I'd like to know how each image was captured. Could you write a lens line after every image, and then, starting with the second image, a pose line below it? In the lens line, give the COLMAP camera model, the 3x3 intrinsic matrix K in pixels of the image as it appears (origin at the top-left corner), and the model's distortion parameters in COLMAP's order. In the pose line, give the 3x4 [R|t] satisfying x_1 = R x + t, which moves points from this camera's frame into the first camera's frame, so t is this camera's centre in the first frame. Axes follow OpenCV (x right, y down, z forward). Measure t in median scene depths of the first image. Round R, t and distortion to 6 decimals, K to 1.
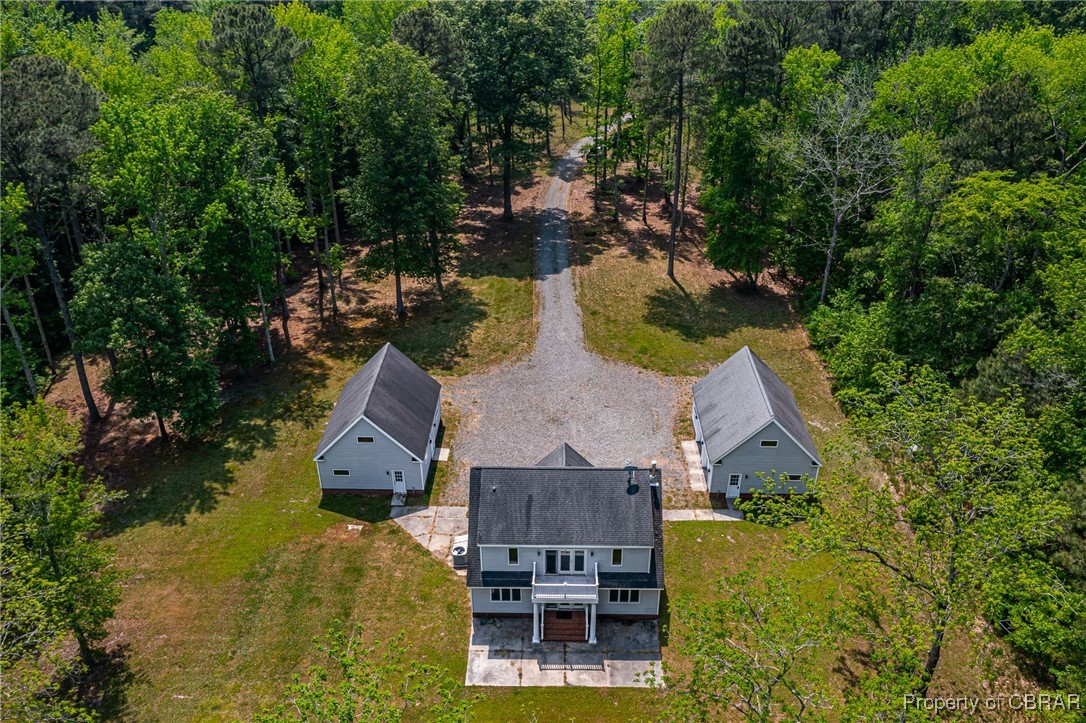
lens RADIAL K [[859.3, 0, 534.4], [0, 859.3, 360.5], [0, 0, 1]] dist [-0.016681, 0.003979]
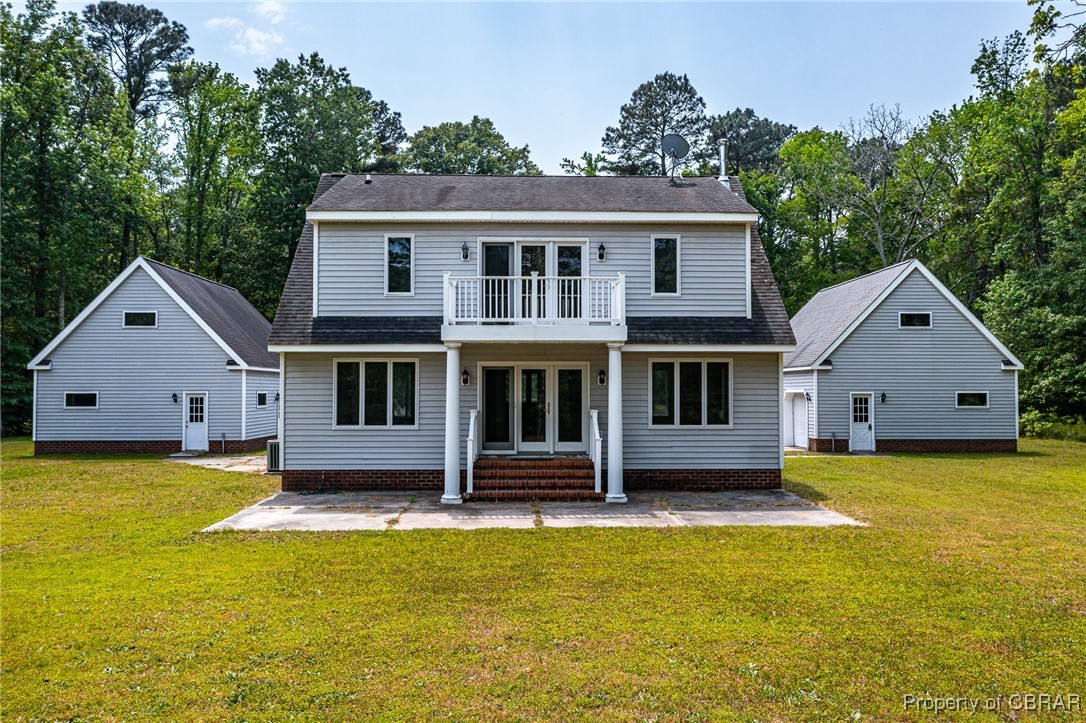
lens RADIAL K [[856.0, 0, 535.6], [0, 856.0, 365.7], [0, 0, 1]] dist [-0.015930, -0.001483]
pose [[0.998906, 0.009513, 0.045776, 0.011168], [0.015785, 0.852967, -0.521726, 0.265051], [-0.044008, 0.521878, 0.851884, 0.392172]]
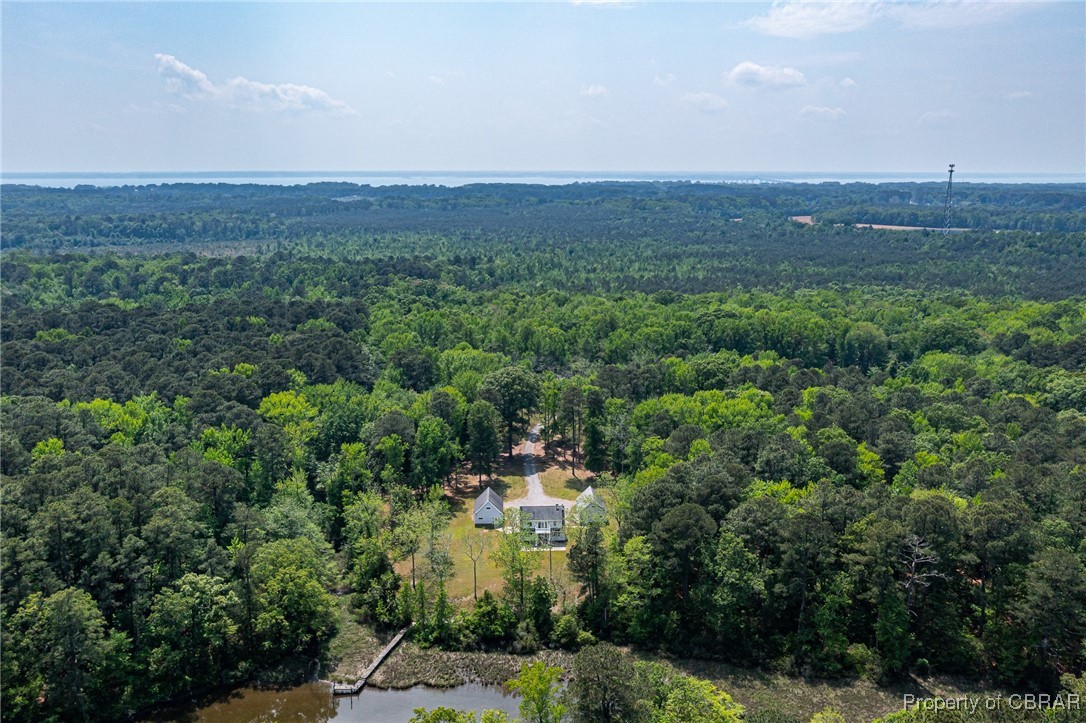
lens RADIAL K [[859.3, 0, 534.4], [0, 859.3, 360.5], [0, 0, 1]] dist [-0.016681, 0.003979]
pose [[0.997957, -0.009841, 0.063127, -0.154312], [0.028550, 0.952613, -0.302843, 0.426172], [-0.057155, 0.304027, 0.950947, -1.926109]]
